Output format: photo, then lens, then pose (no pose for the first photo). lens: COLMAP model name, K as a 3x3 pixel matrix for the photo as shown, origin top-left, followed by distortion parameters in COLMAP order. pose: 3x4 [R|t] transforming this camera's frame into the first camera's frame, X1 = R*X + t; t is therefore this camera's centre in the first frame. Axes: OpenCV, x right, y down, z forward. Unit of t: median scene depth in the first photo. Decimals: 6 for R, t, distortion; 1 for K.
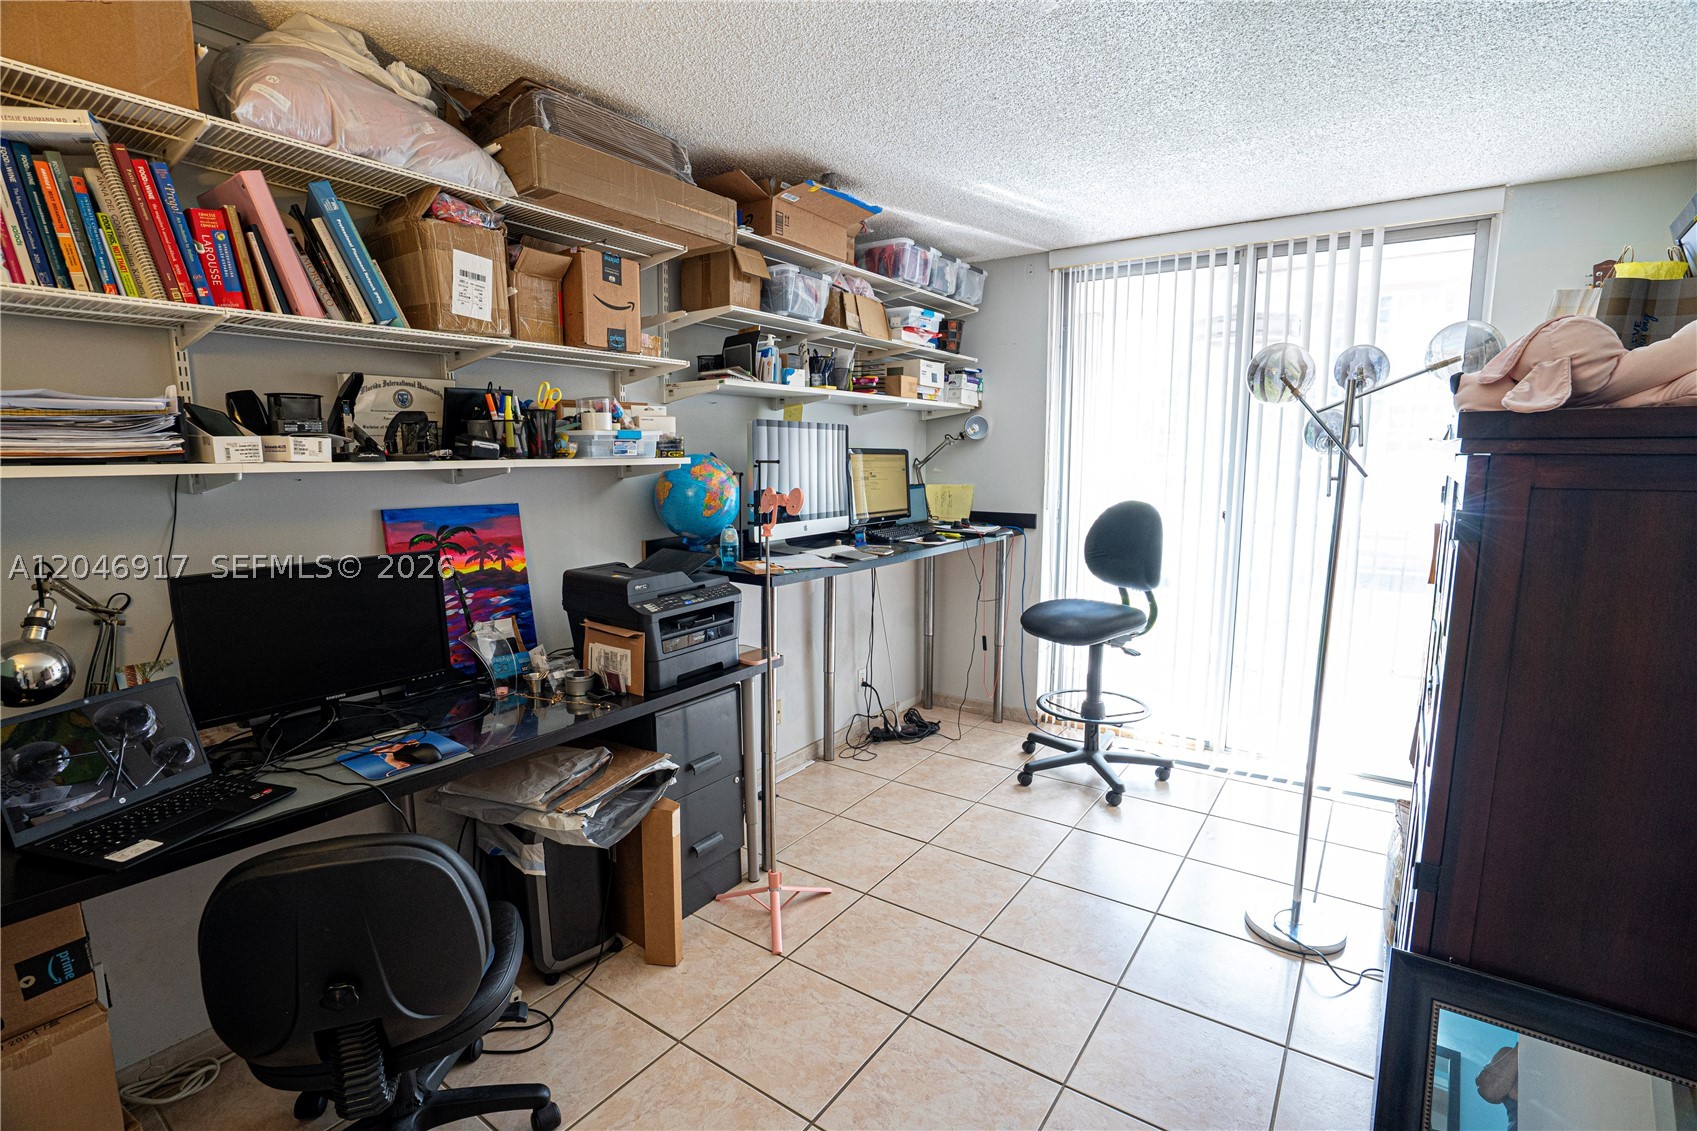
lens RADIAL K [[785.6, 0, 846.0], [0, 785.6, 566.5], [0, 0, 1]] dist [-0.063122, 0.025474]
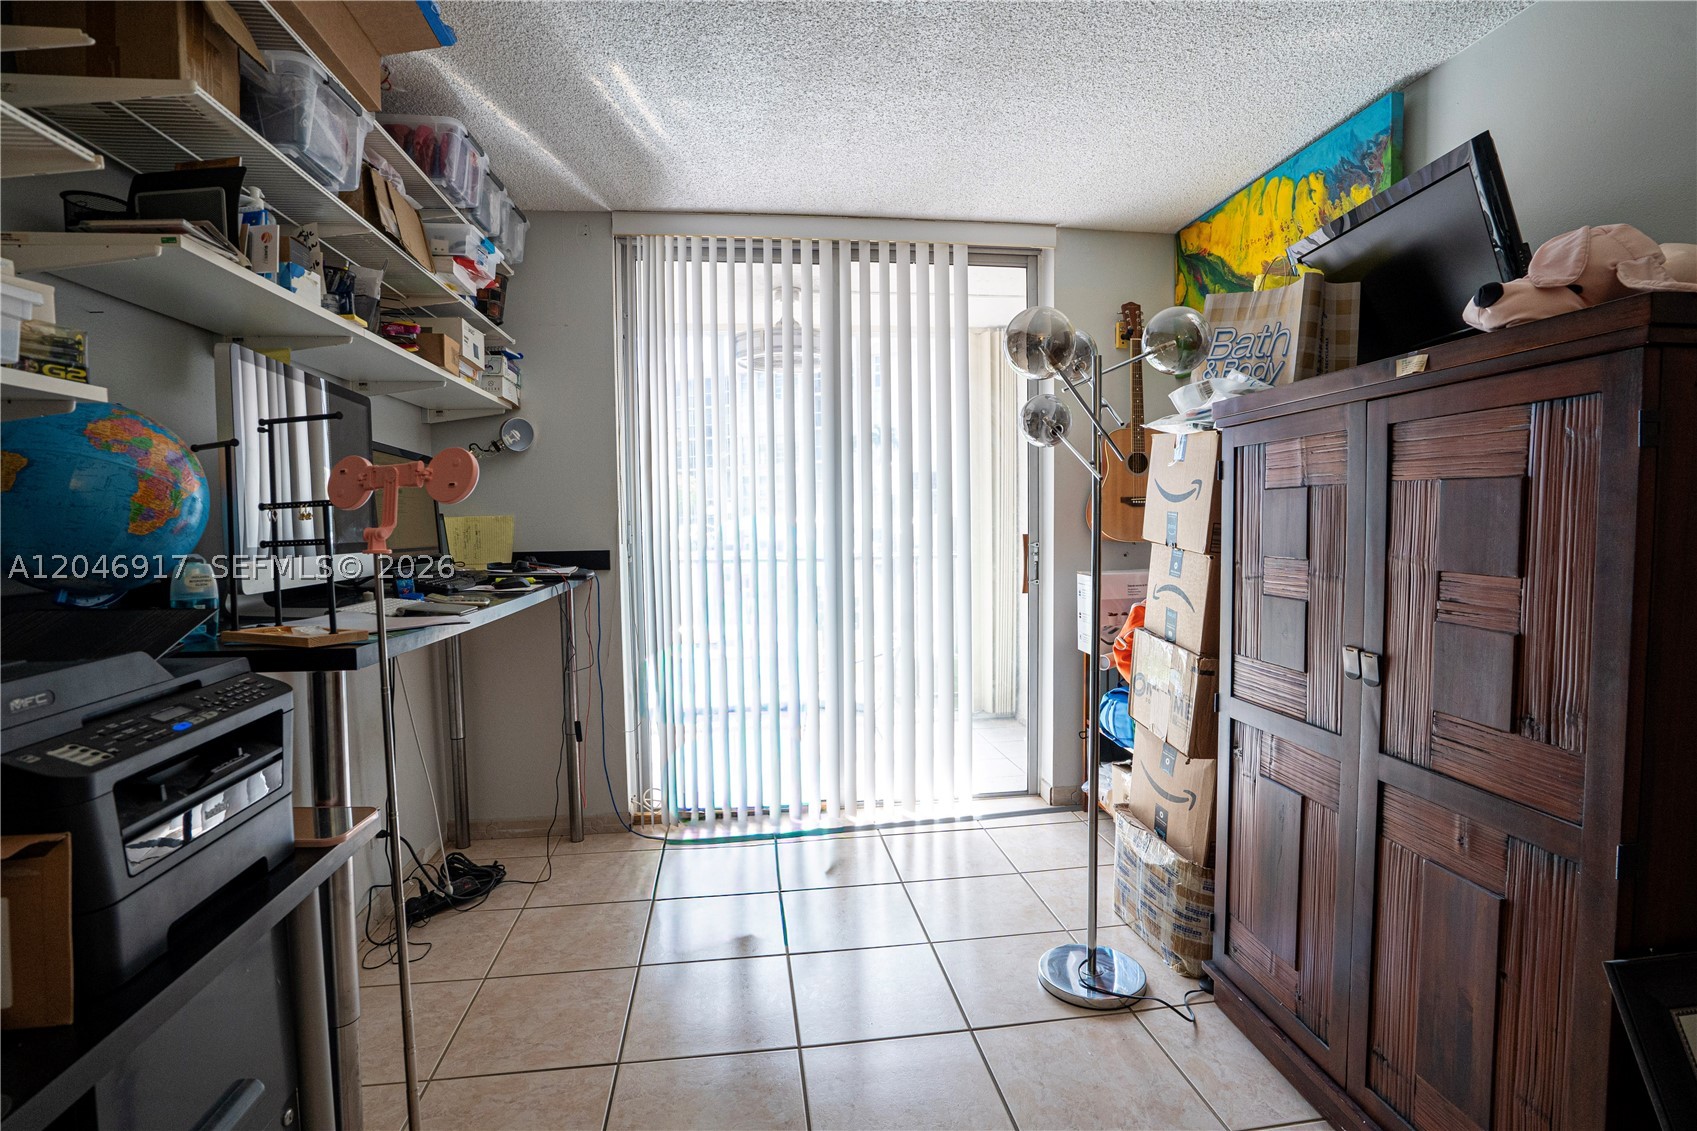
lens RADIAL K [[819.1, 0, 848.5], [0, 819.1, 565.5], [0, 0, 1]] dist [-0.041057, 0.011974]
pose [[0.734371, -0.045926, 0.677193, -0.165690], [0.108210, 0.992869, -0.050012, 0.016498], [-0.670067, 0.110006, 0.734104, 0.354760]]
